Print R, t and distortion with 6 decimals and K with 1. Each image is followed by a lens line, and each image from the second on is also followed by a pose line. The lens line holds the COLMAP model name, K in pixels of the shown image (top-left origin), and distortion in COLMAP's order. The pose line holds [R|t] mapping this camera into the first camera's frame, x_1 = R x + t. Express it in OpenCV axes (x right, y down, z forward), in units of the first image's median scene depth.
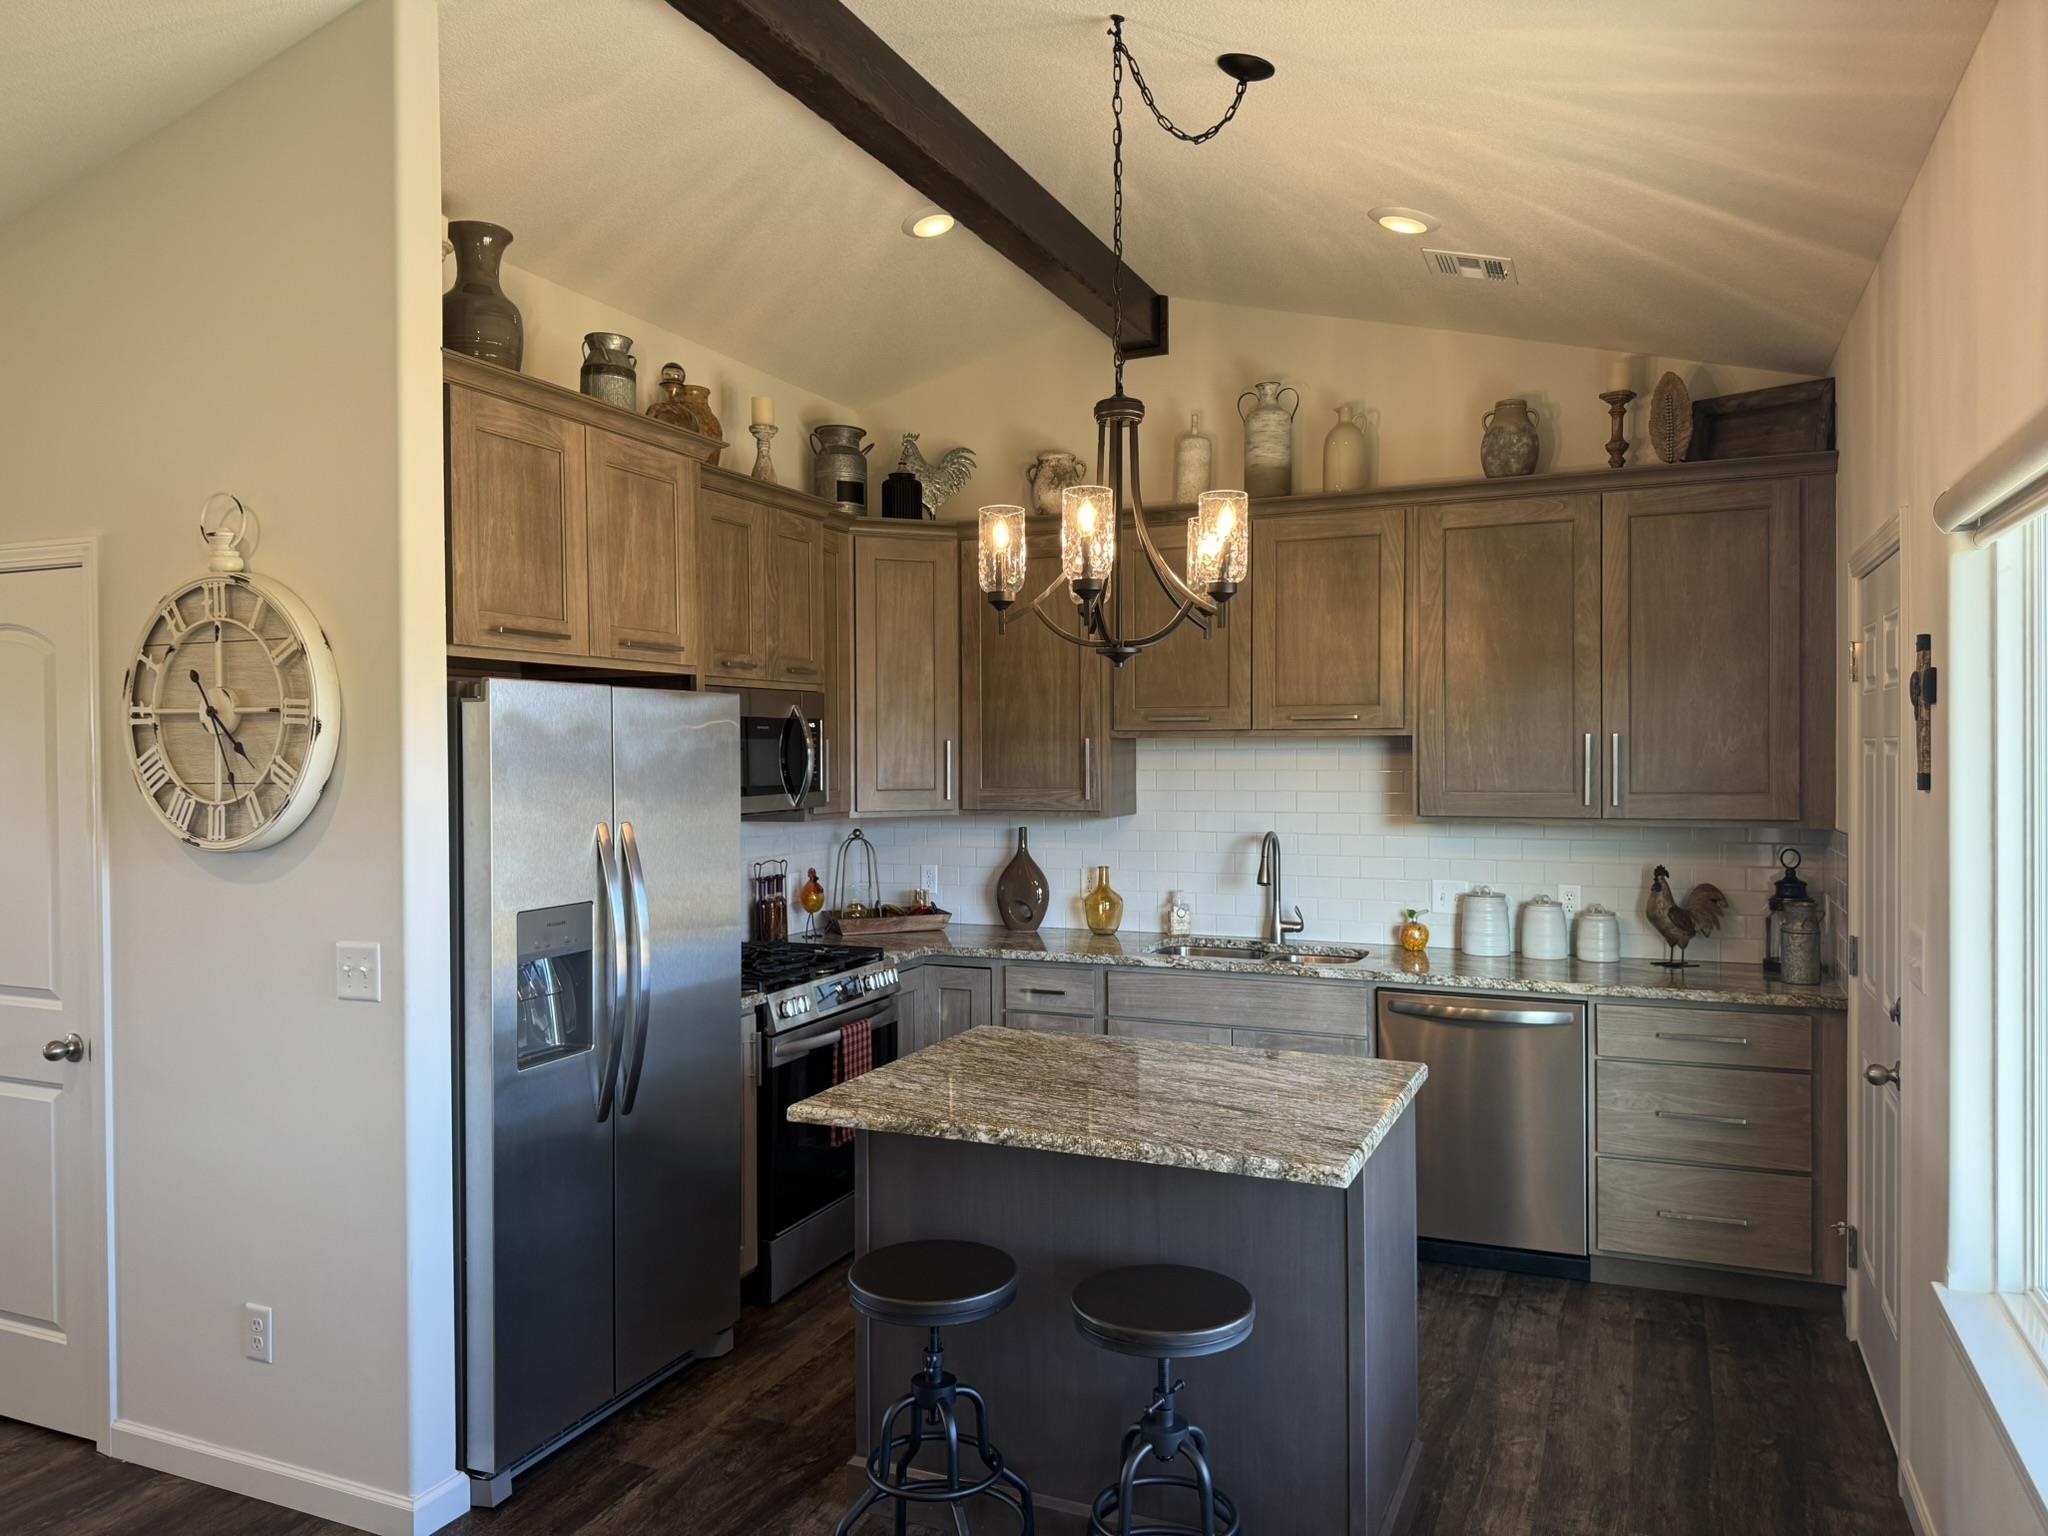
lens RADIAL K [[1437.3, 0, 1016.1], [0, 1437.3, 770.6], [0, 0, 1]] dist [0.082218, -0.107922]
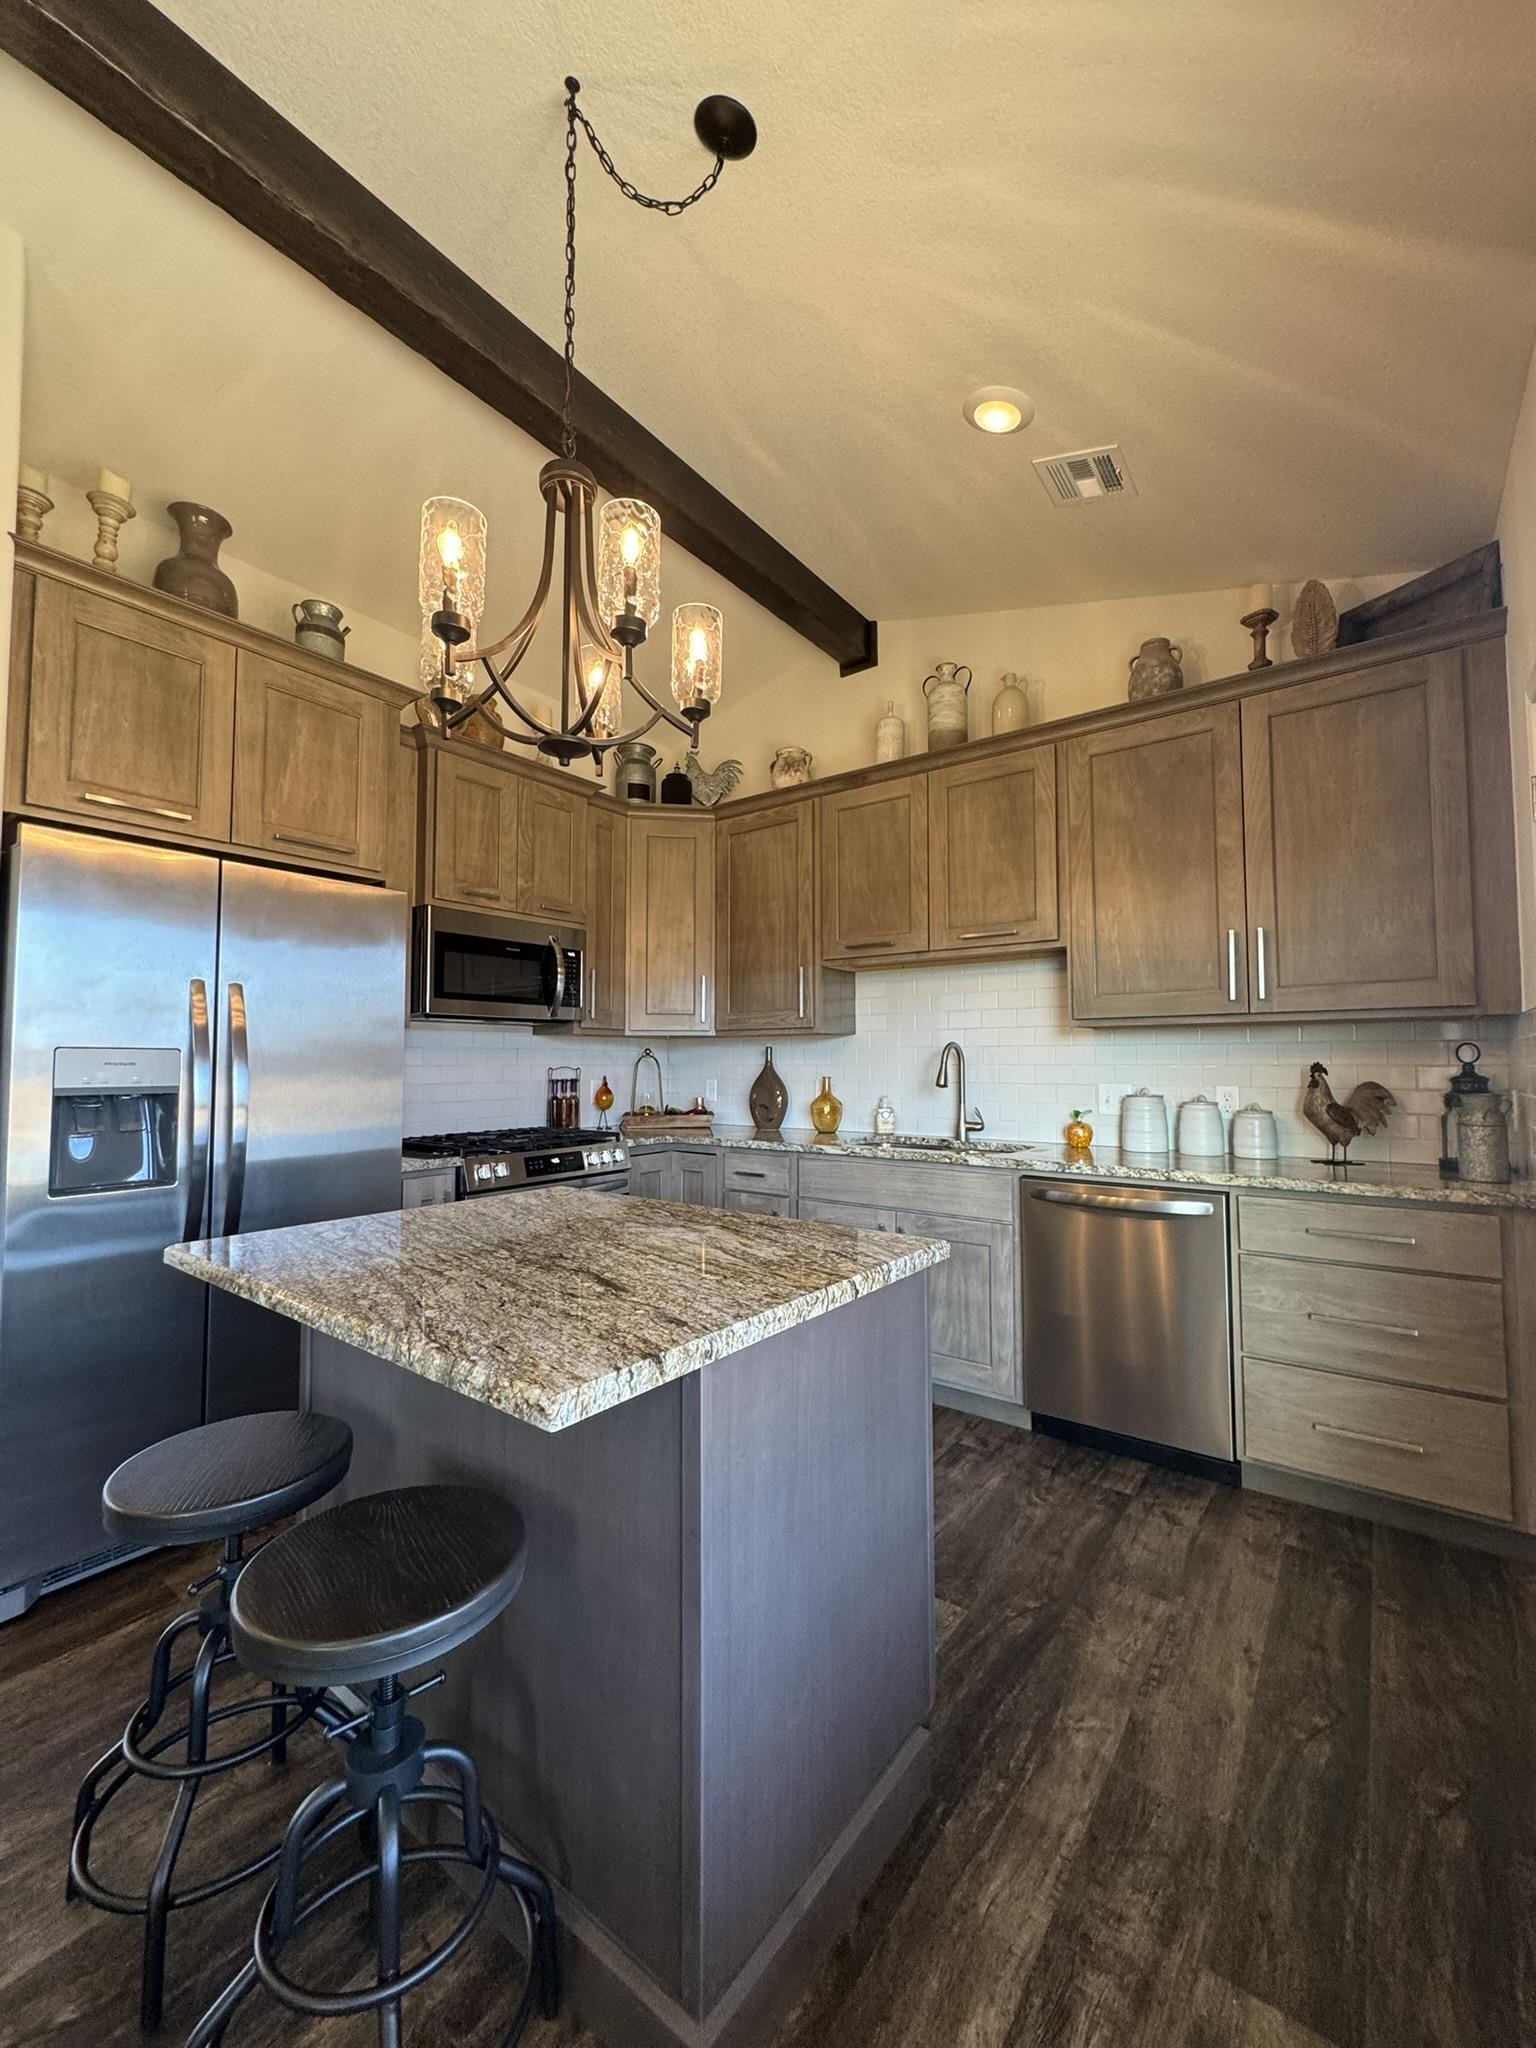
lens RADIAL K [[815.1, 0, 770.0], [0, 815.1, 1024.7], [0, 0, 1]] dist [-0.001685, 0.000476]
pose [[0.973398, -0.005510, -0.229054, 0.225647], [-0.008513, 0.998151, -0.060190, 0.084393], [0.228962, 0.060539, 0.971551, 0.406726]]
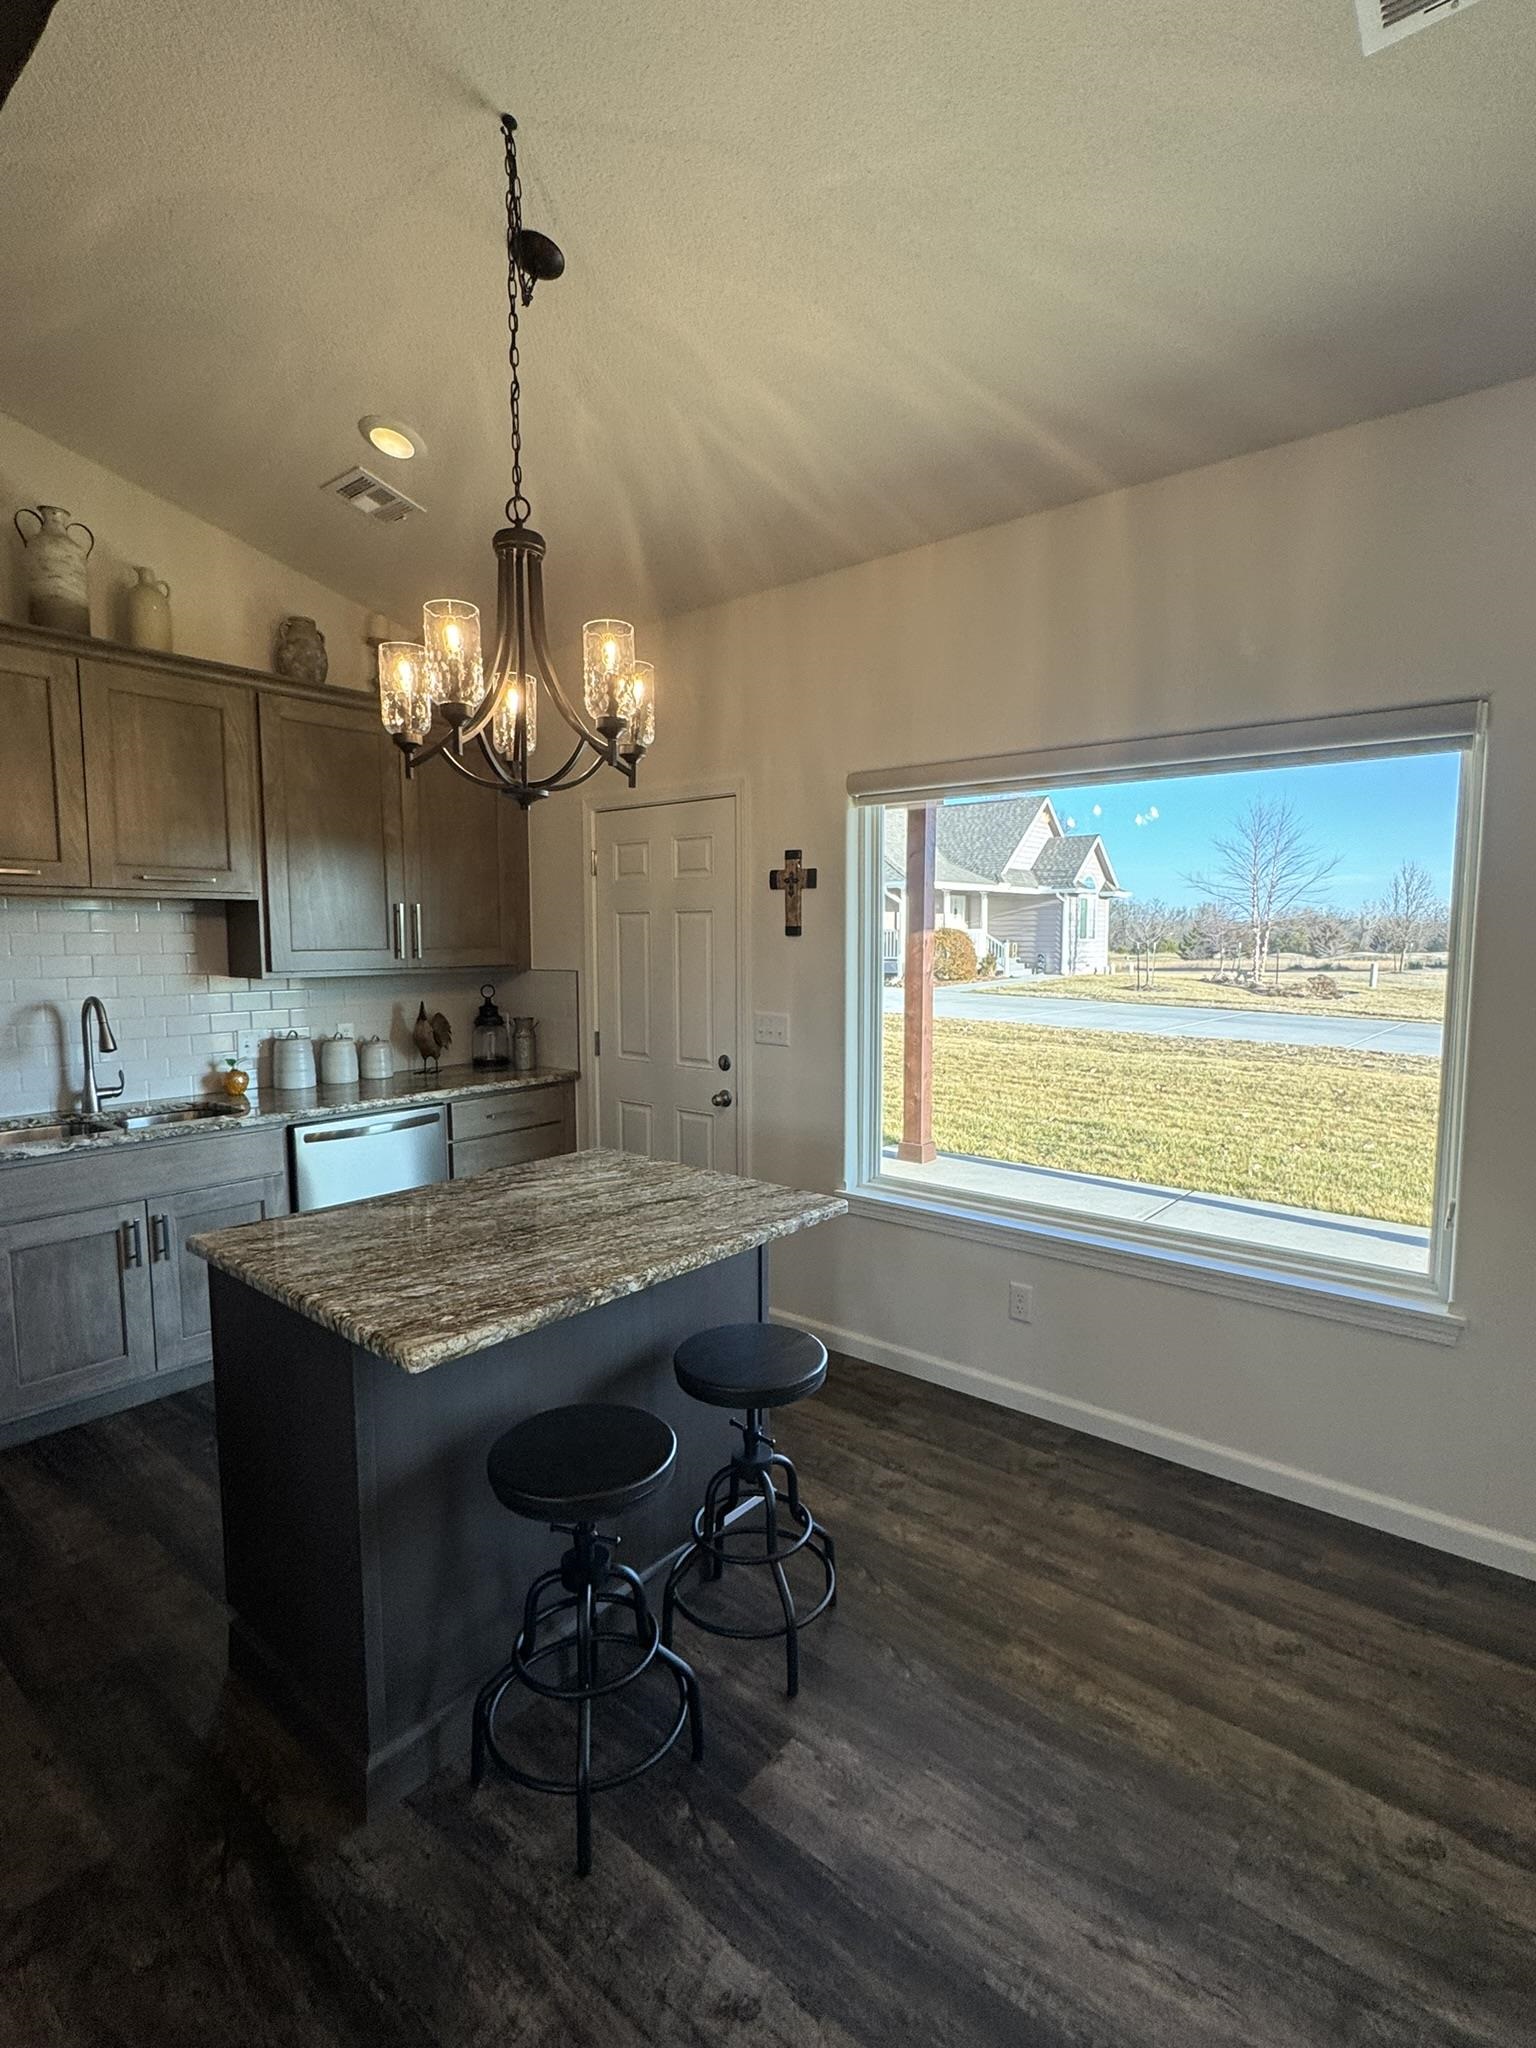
lens RADIAL K [[977.1, 0, 774.2], [0, 977.1, 1029.8], [0, 0, 1]] dist [-0.012189, 0.008829]
pose [[0.265169, -0.087408, 0.960232, -0.399034], [0.012563, 0.996111, 0.087204, 0.016590], [-0.964120, -0.011061, 0.265236, 0.479231]]
